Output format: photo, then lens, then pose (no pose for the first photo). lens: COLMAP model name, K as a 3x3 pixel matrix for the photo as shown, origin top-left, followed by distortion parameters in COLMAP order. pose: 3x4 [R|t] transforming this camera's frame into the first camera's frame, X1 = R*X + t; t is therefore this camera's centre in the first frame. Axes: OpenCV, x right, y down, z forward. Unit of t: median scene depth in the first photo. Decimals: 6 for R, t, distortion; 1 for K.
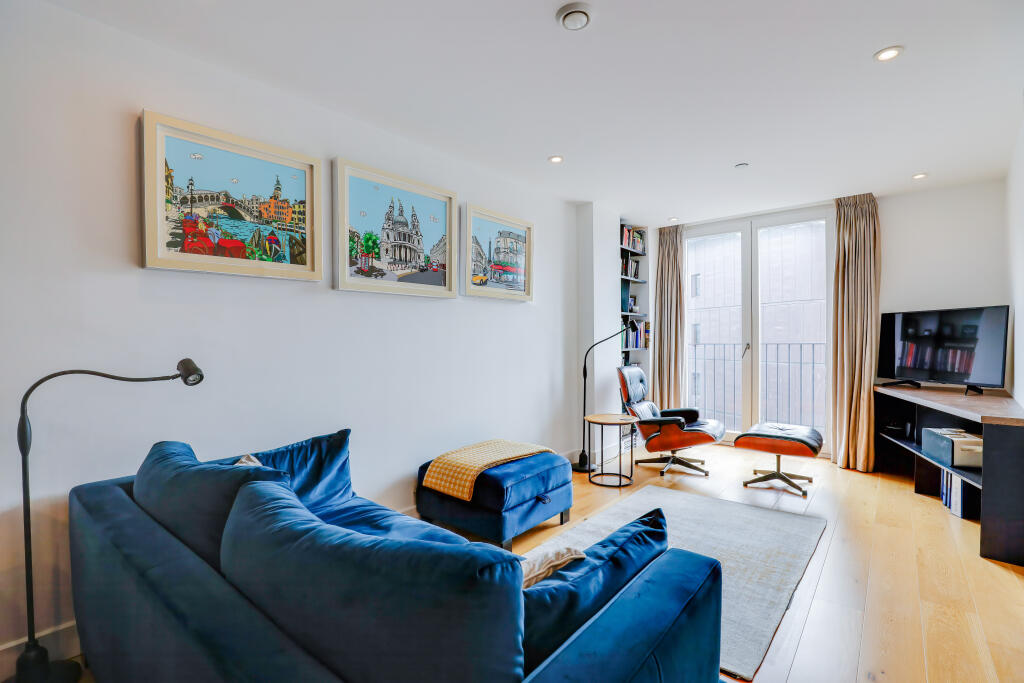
lens RADIAL K [[464.0, 0, 505.0], [0, 464.0, 346.2], [0, 0, 1]] dist [-0.038779, 0.009309]
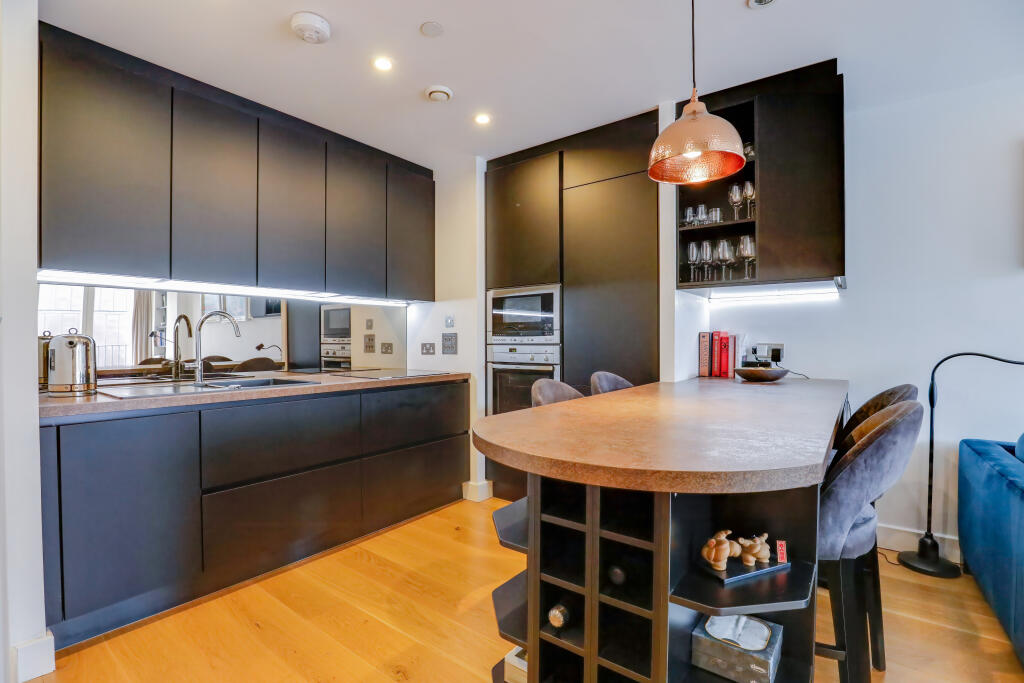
lens RADIAL K [[464.0, 0, 505.0], [0, 464.0, 346.2], [0, 0, 1]] dist [-0.038779, 0.009309]
pose [[0.048810, 0.021064, -0.998586, 0.137663], [-0.013724, 0.999697, 0.020417, 0.009300], [0.998714, 0.012708, 0.049085, -0.190663]]
